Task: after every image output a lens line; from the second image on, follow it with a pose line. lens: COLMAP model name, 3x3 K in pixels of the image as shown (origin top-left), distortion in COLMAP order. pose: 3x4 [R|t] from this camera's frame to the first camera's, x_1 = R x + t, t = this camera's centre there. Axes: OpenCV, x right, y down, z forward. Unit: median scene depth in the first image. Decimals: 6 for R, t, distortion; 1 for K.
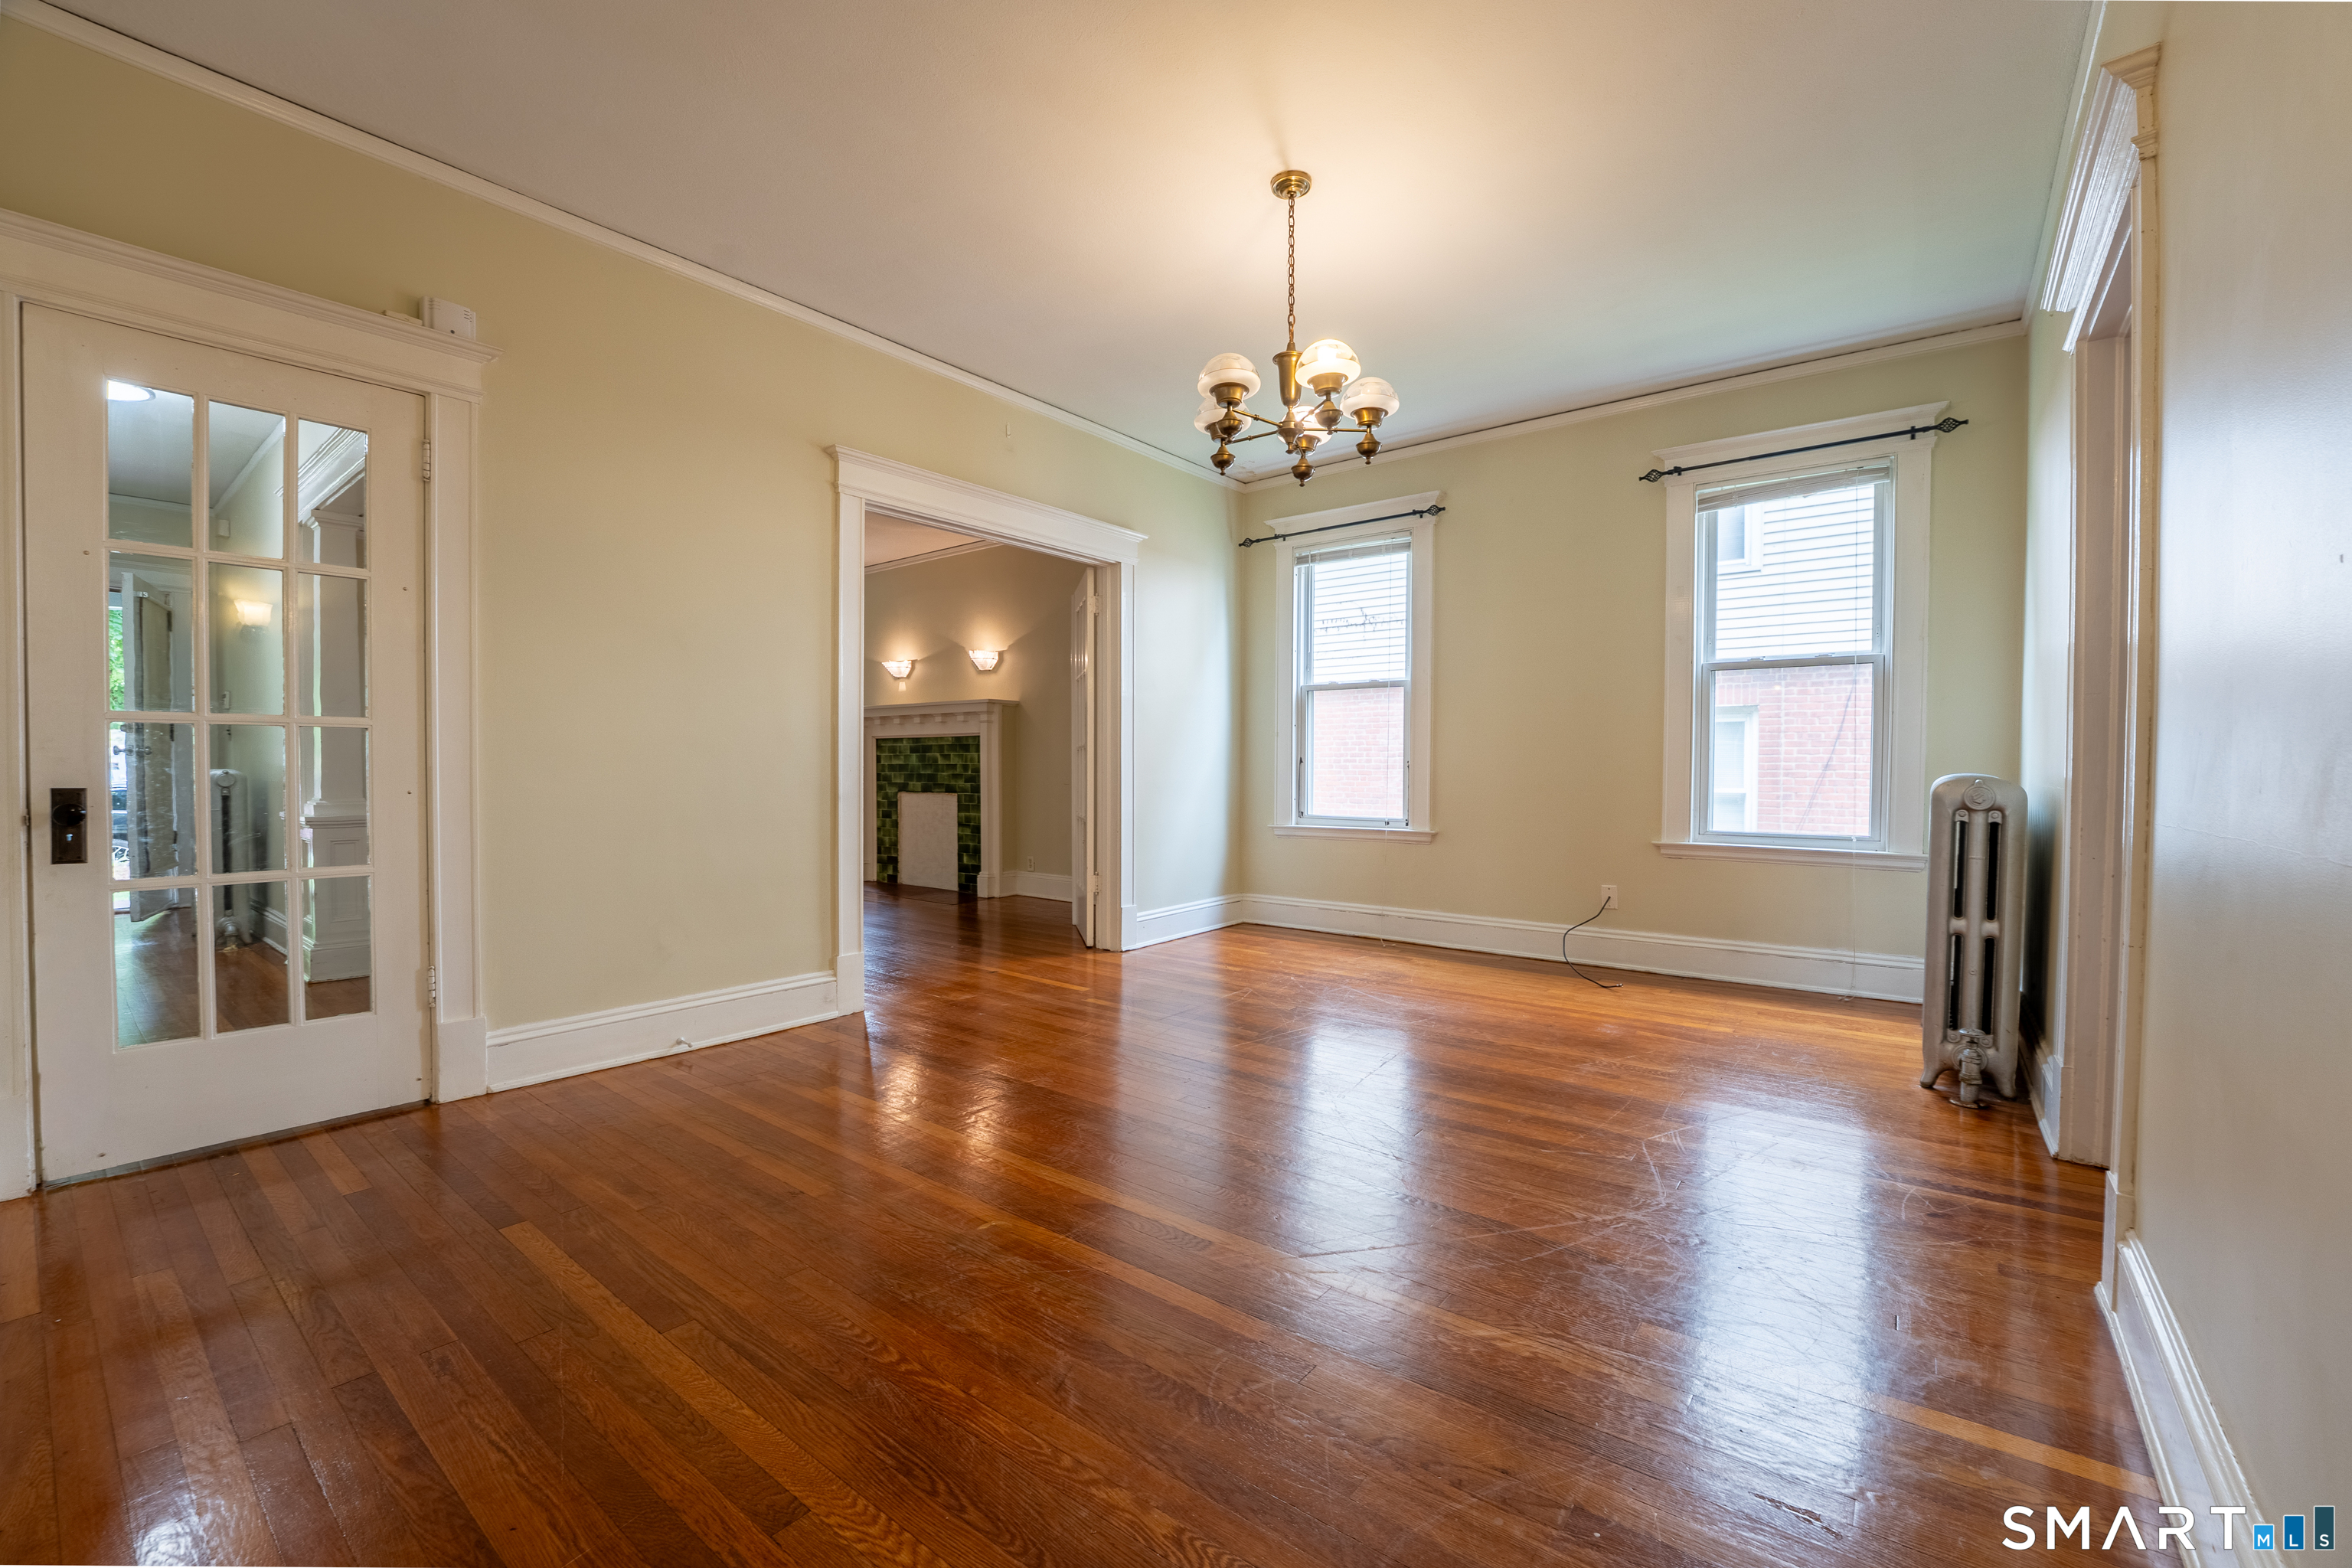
lens RADIAL K [[960.7, 0, 1172.4], [0, 960.7, 791.6], [0, 0, 1]] dist [-0.022847, 0.000530]
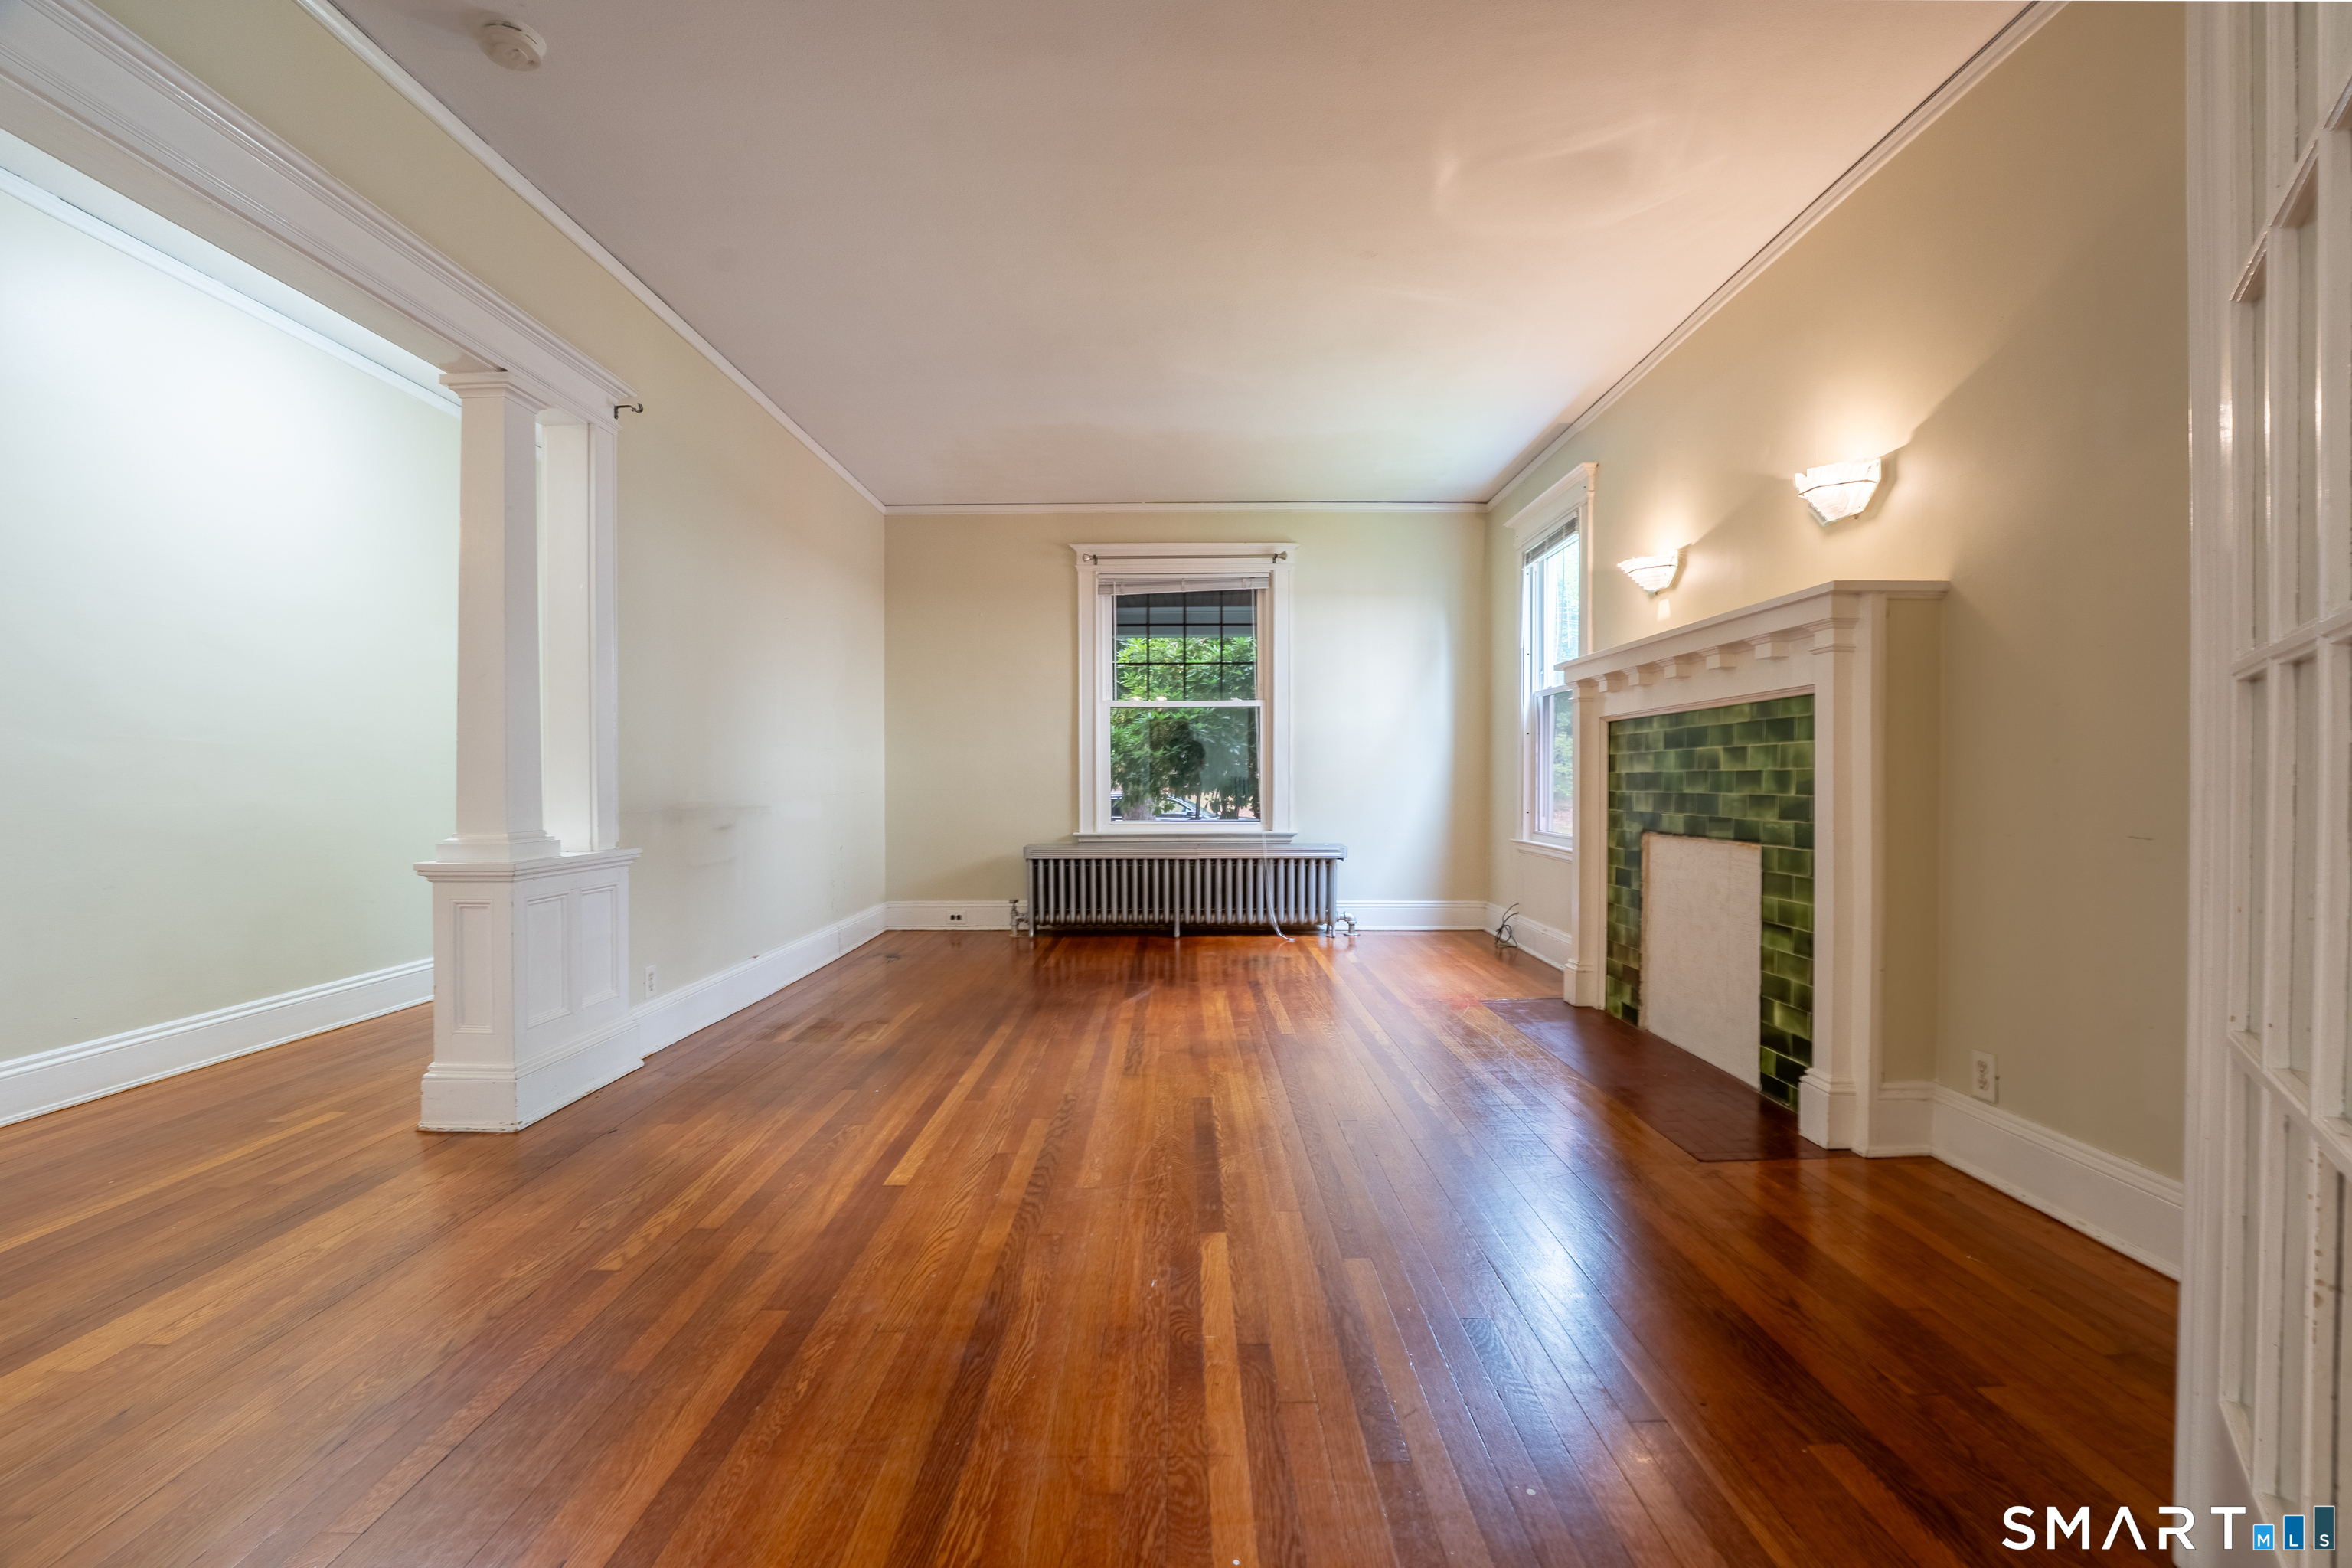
lens RADIAL K [[960.7, 0, 1172.4], [0, 960.7, 791.6], [0, 0, 1]] dist [-0.022847, 0.000530]
pose [[0.616311, 0.006485, -0.787476, -0.063837], [-0.017253, 0.999837, -0.005269, -0.013656], [0.787314, 0.016833, 0.616323, 0.557692]]
